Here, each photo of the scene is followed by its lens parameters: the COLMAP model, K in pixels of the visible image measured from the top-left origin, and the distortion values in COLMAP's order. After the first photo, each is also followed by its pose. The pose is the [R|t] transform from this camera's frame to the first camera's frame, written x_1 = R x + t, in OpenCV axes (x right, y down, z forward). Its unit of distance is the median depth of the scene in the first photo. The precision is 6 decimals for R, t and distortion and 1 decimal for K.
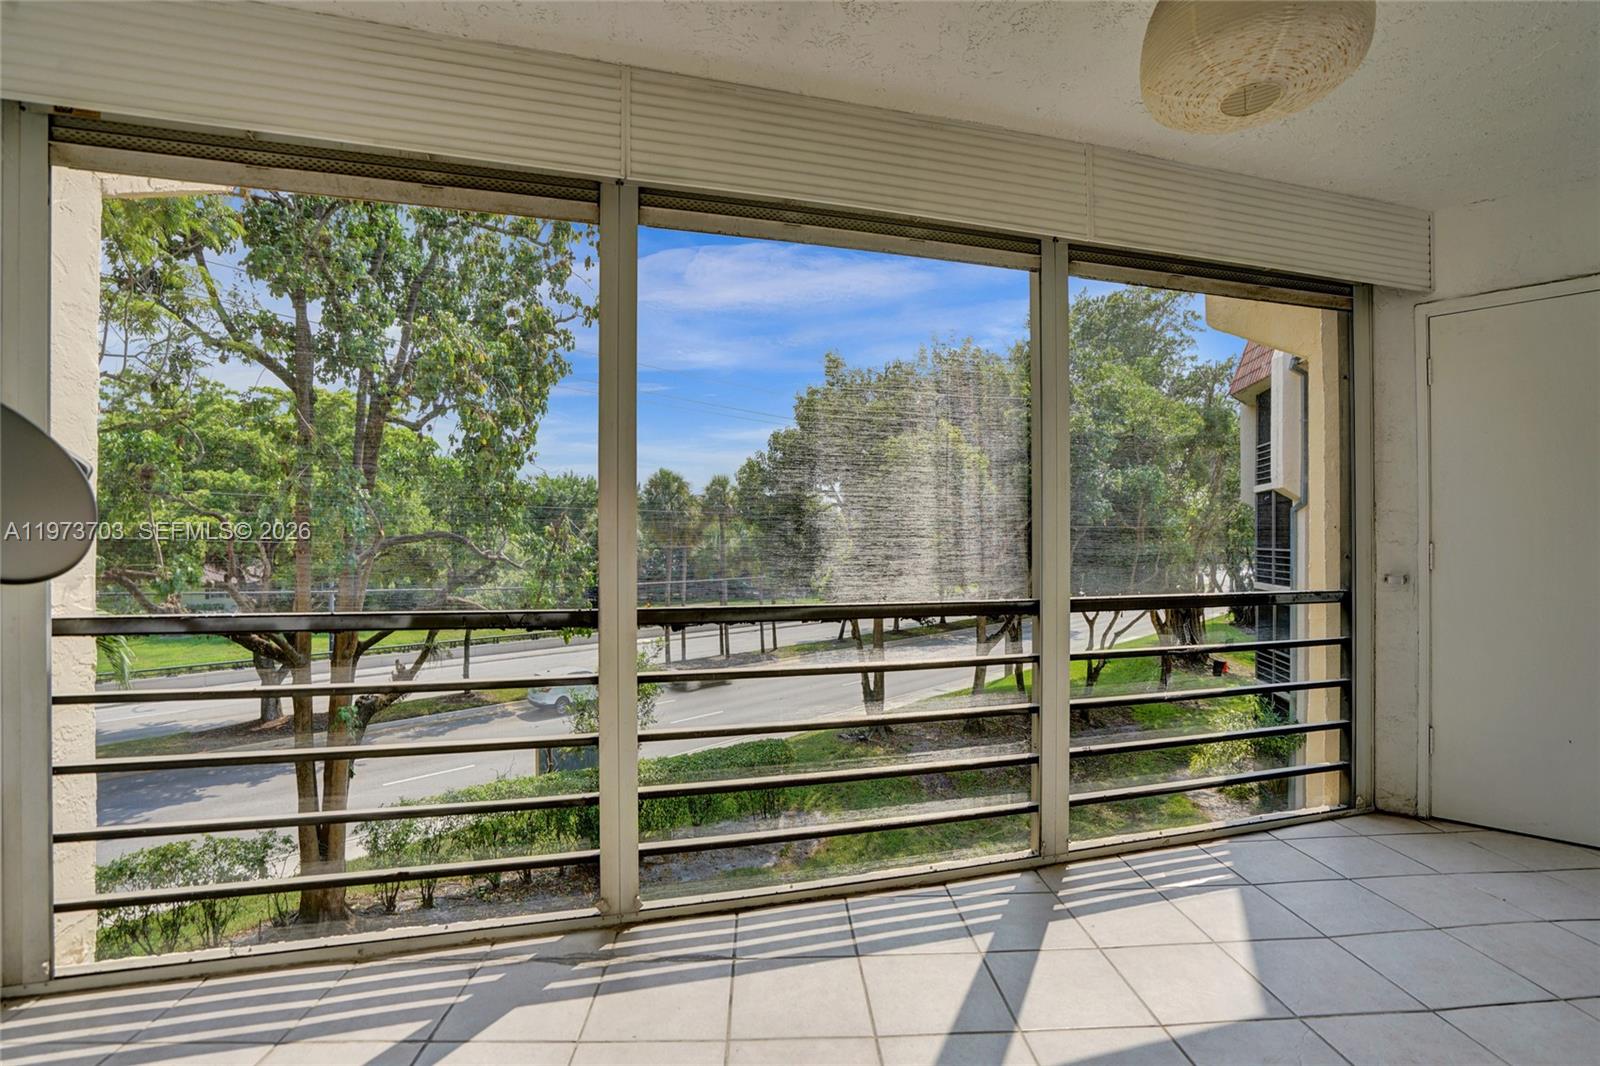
lens RADIAL K [[752.6, 0, 785.7], [0, 752.6, 537.8], [0, 0, 1]] dist [-0.024090, 0.000820]
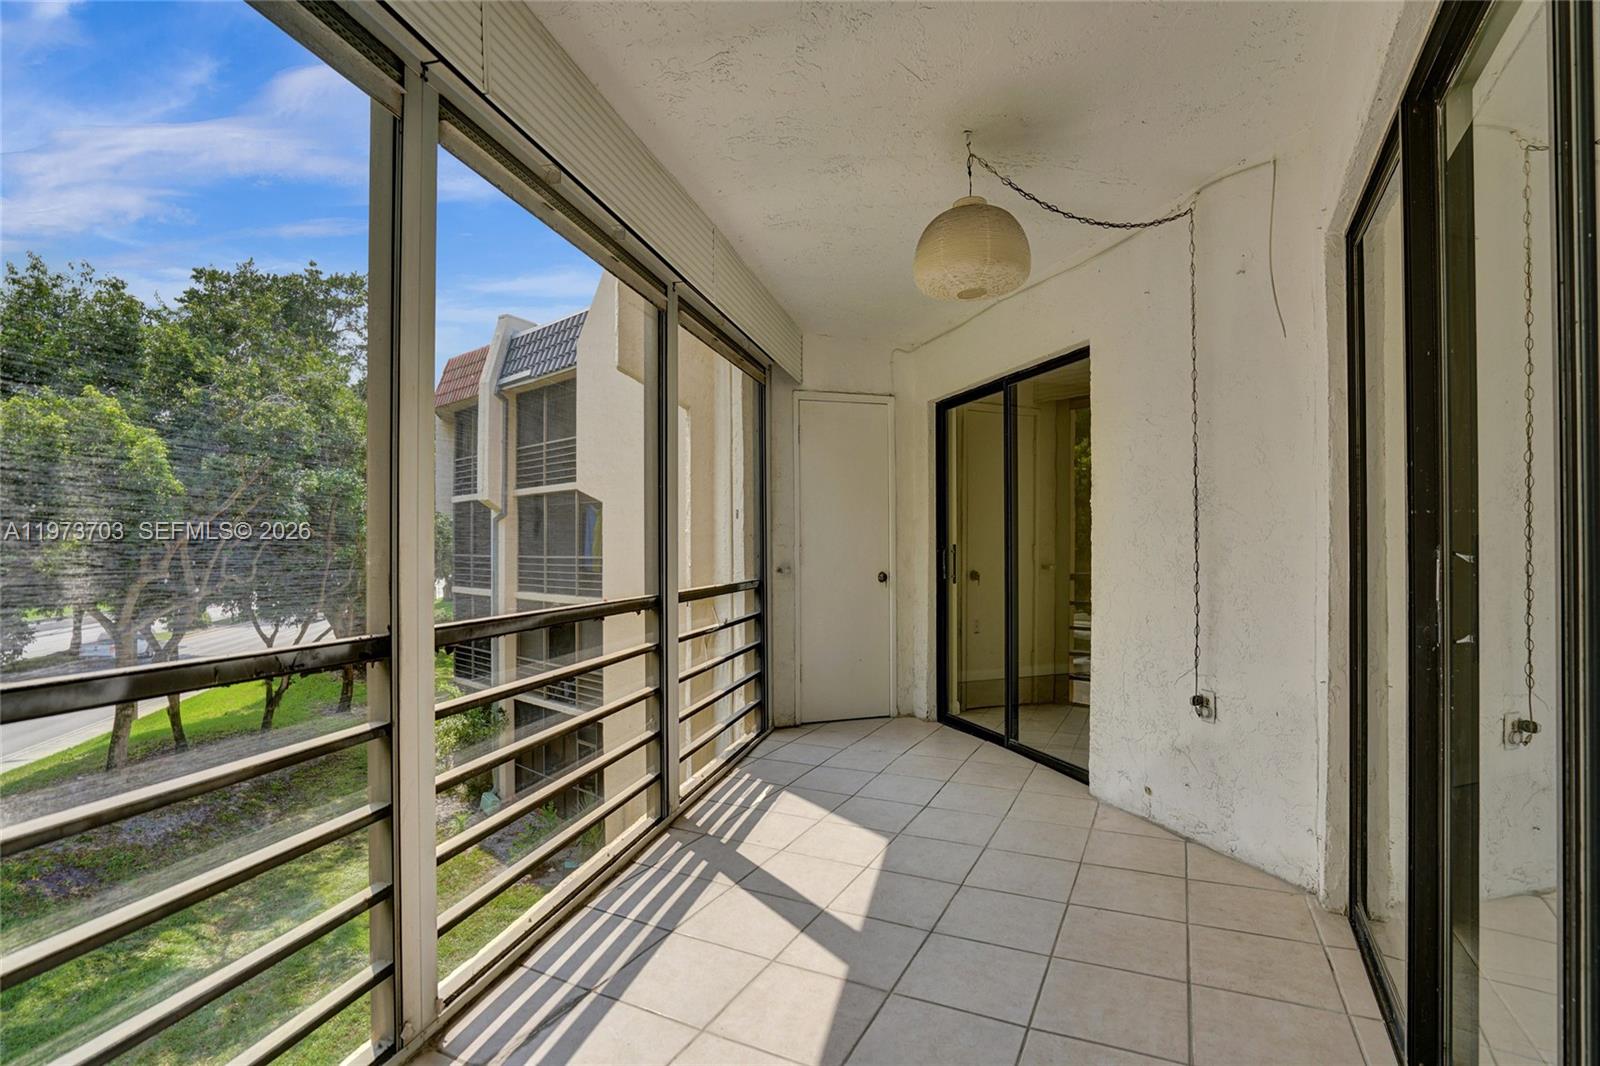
lens RADIAL K [[762.8, 0, 801.2], [0, 762.8, 542.9], [0, 0, 1]] dist [-0.037746, 0.021389]
pose [[0.489375, 0.005442, 0.872057, -0.151096], [-0.002605, 0.999985, -0.004778, 0.001469], [-0.872070, 0.000067, 0.489381, 0.061276]]
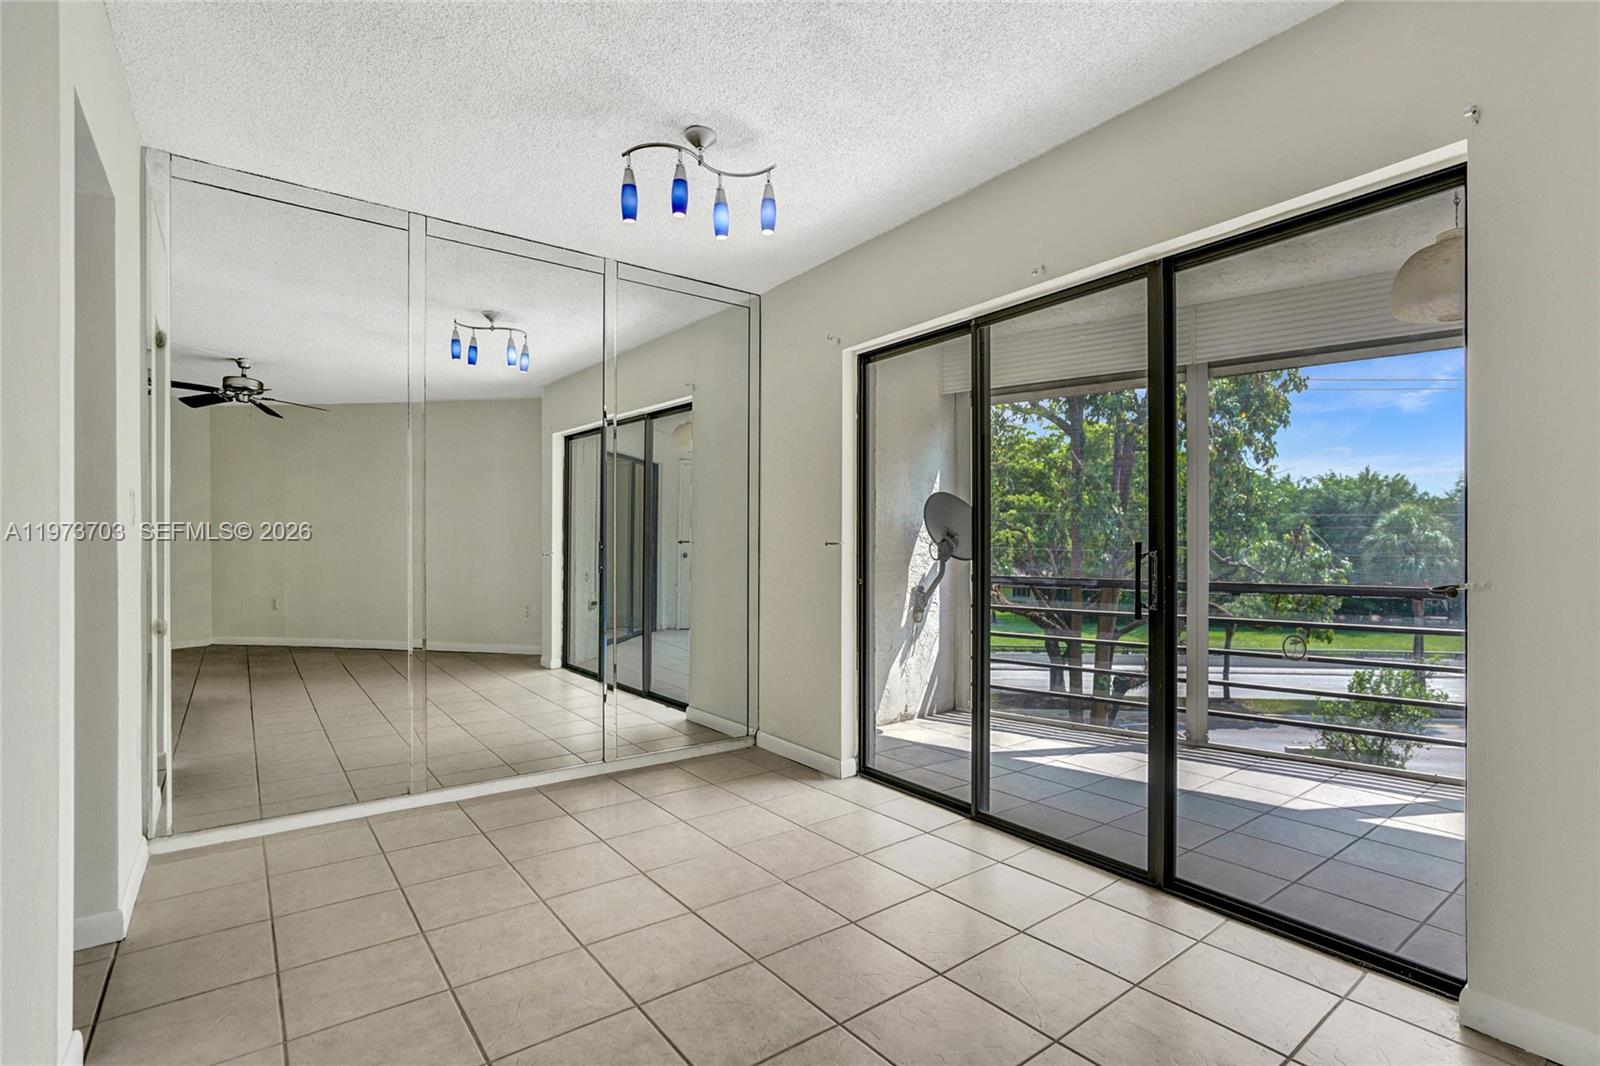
lens RADIAL K [[762.8, 0, 801.2], [0, 762.8, 542.9], [0, 0, 1]] dist [-0.037746, 0.021389]
pose [[0.593688, -0.000852, -0.804695, 0.156869], [-0.002886, 0.999991, -0.003189, 0.001328], [0.804690, 0.004216, 0.593680, -0.206512]]
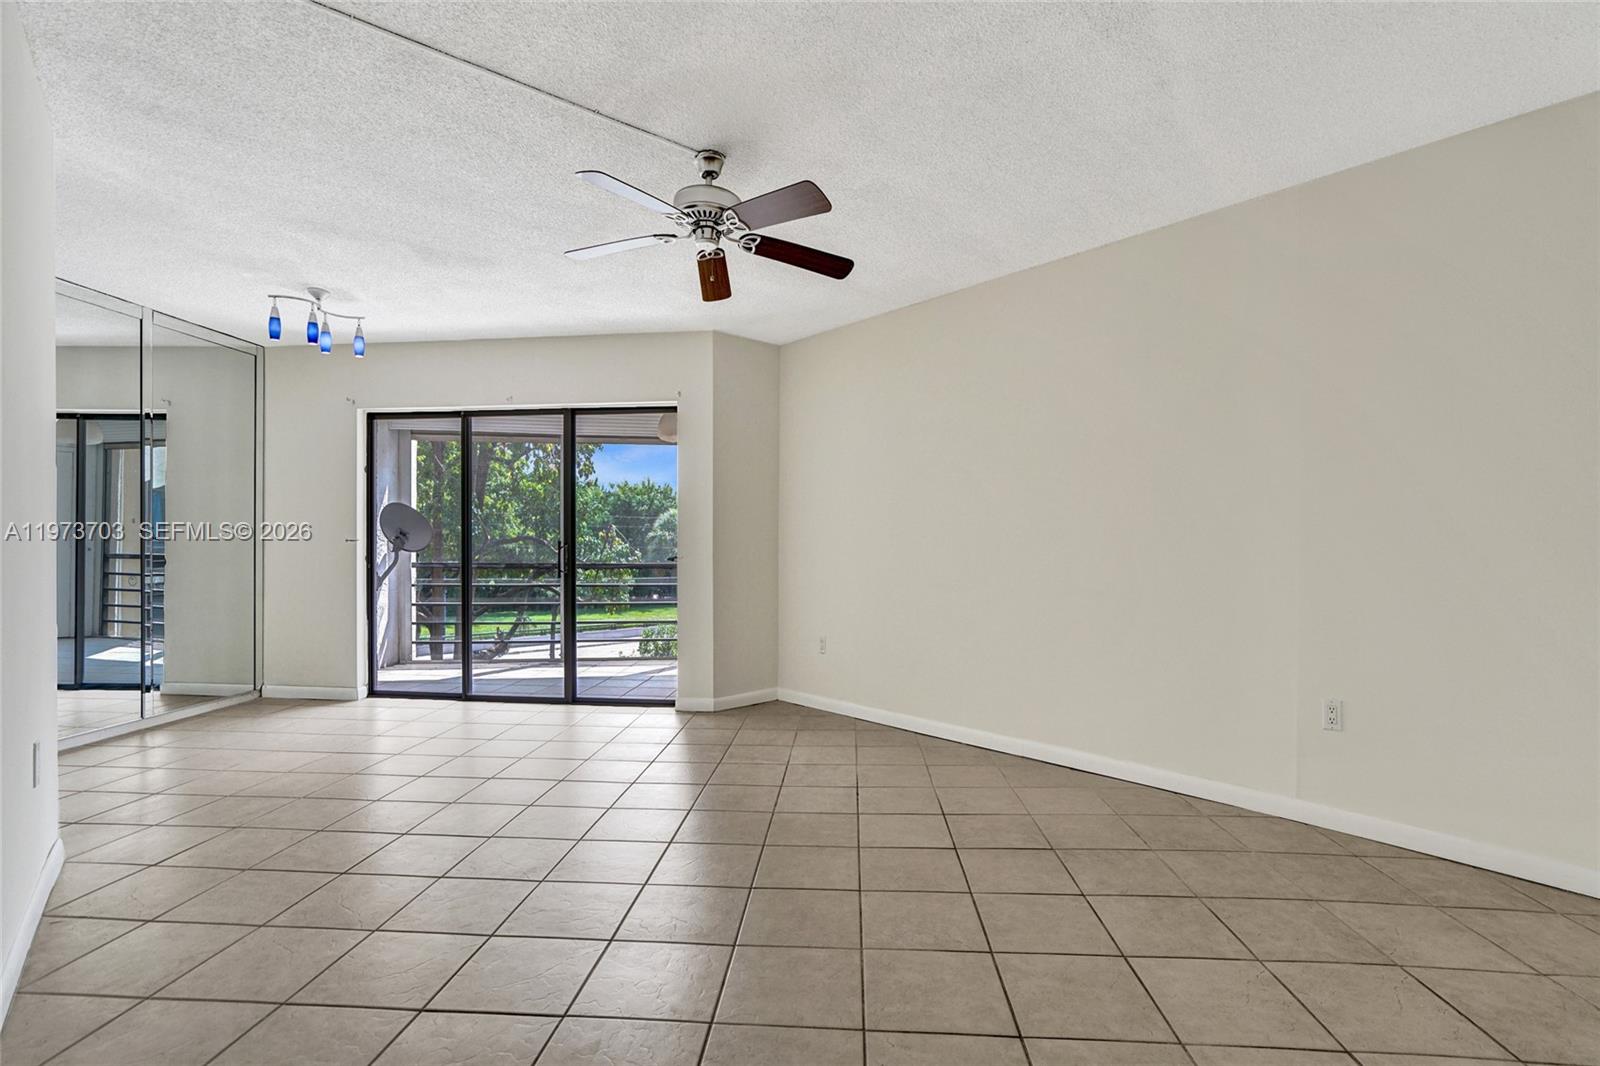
lens RADIAL K [[752.3, 0, 800.0], [0, 752.3, 550.1], [0, 0, 1]] dist [-0.039523, 0.019967]
pose [[0.995705, 0.004258, -0.092488, 0.232709], [-0.003148, 0.999921, 0.012145, -0.000286], [0.092533, -0.011802, 0.995640, -0.460819]]
